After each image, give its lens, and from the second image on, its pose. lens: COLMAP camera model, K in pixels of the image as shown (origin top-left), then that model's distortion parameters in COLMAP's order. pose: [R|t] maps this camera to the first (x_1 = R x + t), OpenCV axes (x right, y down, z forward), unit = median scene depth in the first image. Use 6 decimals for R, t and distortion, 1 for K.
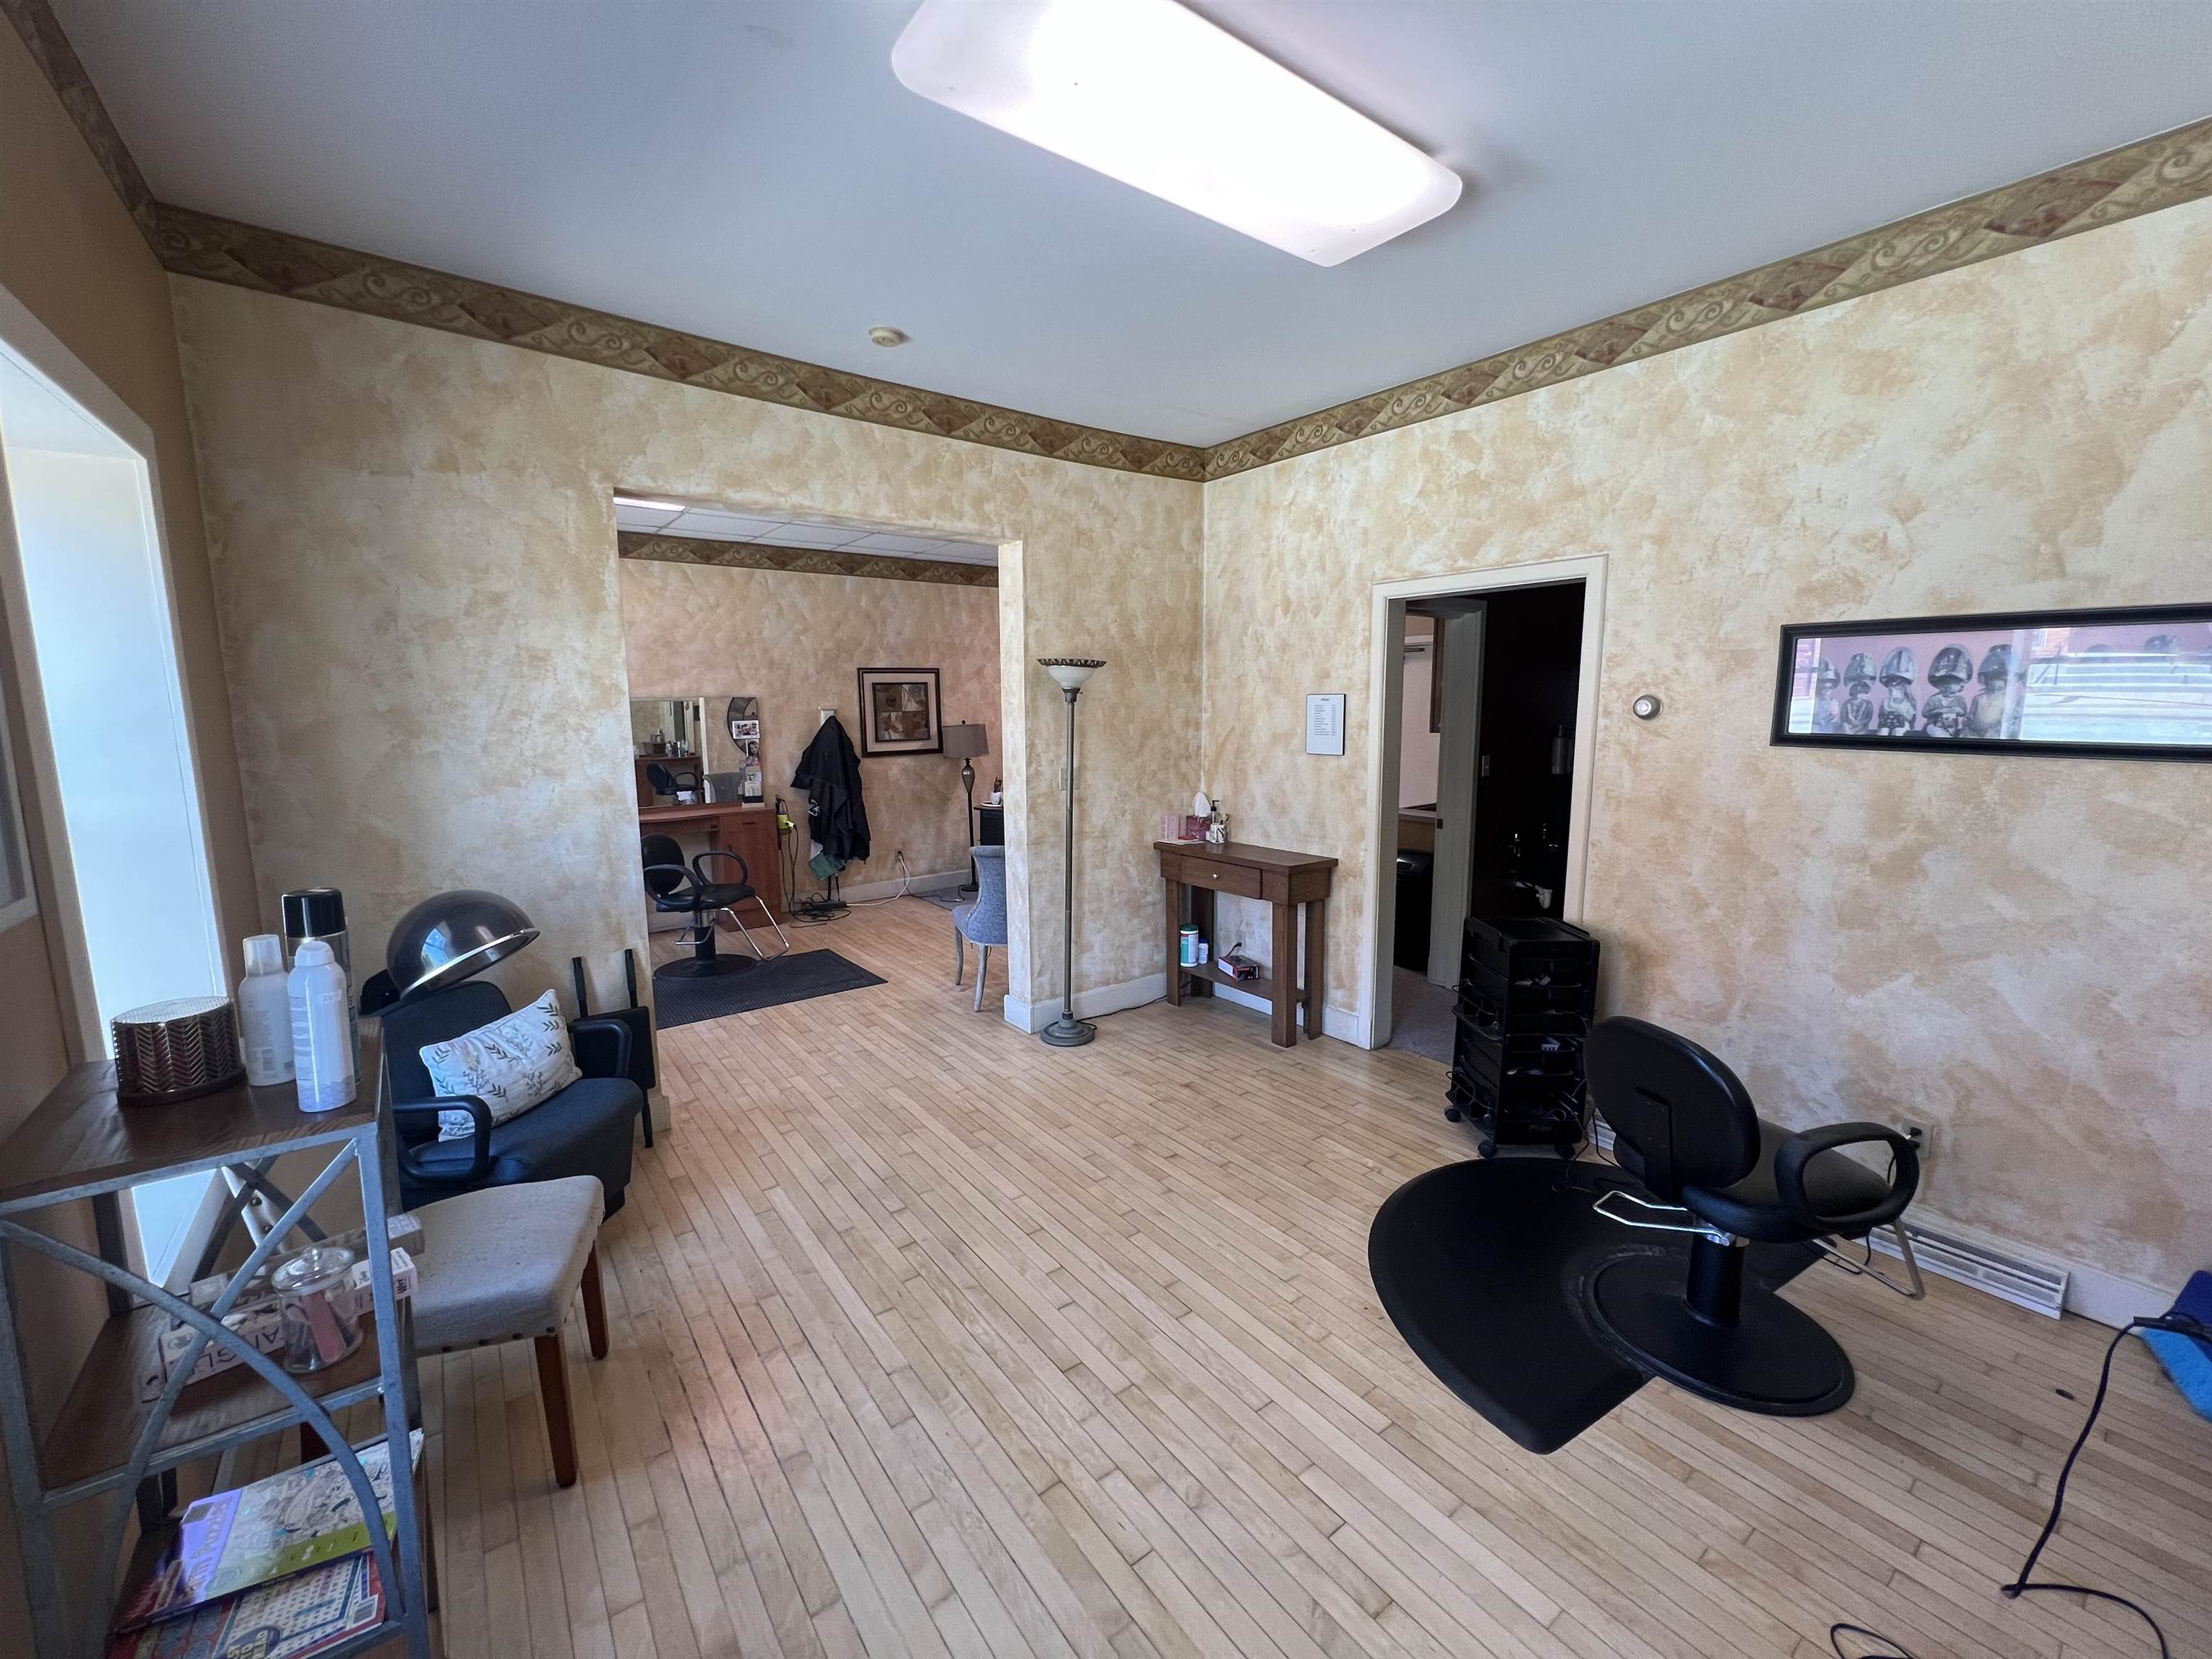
lens RADIAL K [[891.9, 0, 1095.1], [0, 891.9, 830.4], [0, 0, 1]] dist [-0.001826, -0.000087]
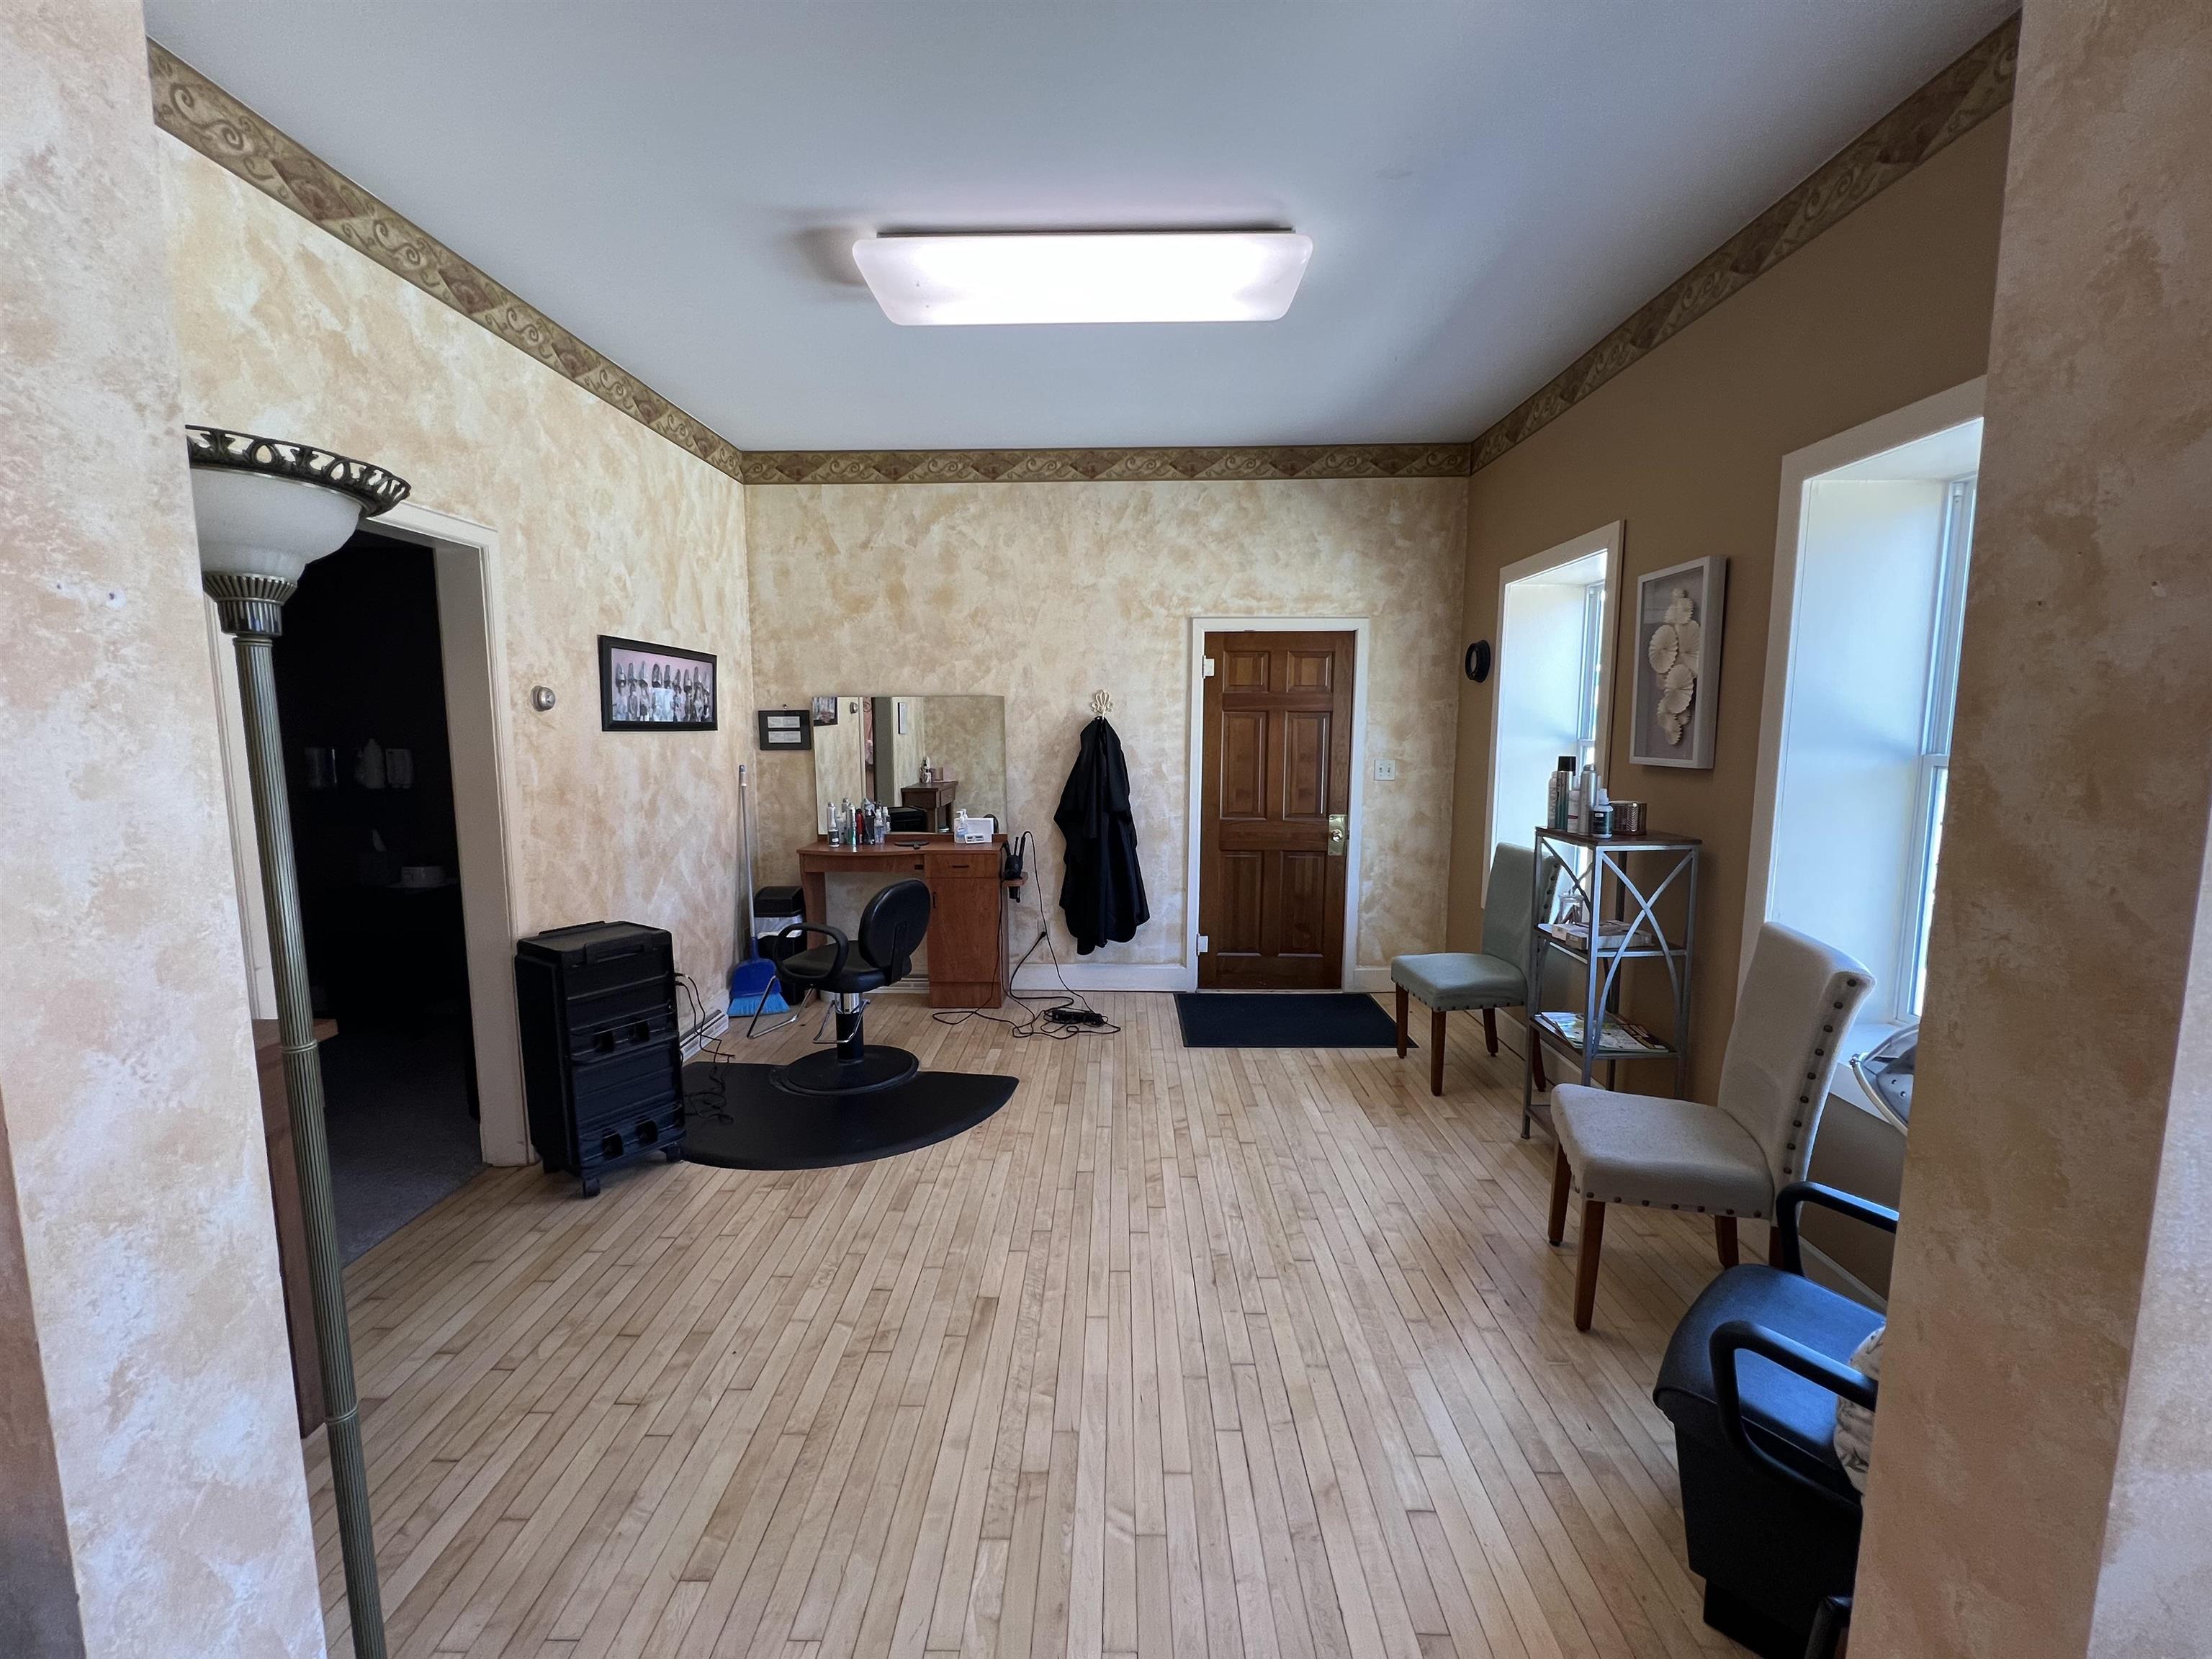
lens RADIAL K [[891.9, 0, 1095.4], [0, 891.9, 821.4], [0, 0, 1]] dist [-0.001826, -0.000087]
pose [[-0.788955, -0.065590, 0.610940, -0.490164], [0.091862, 0.970521, 0.222823, -0.167180], [-0.607545, 0.231920, -0.759672, 1.389539]]
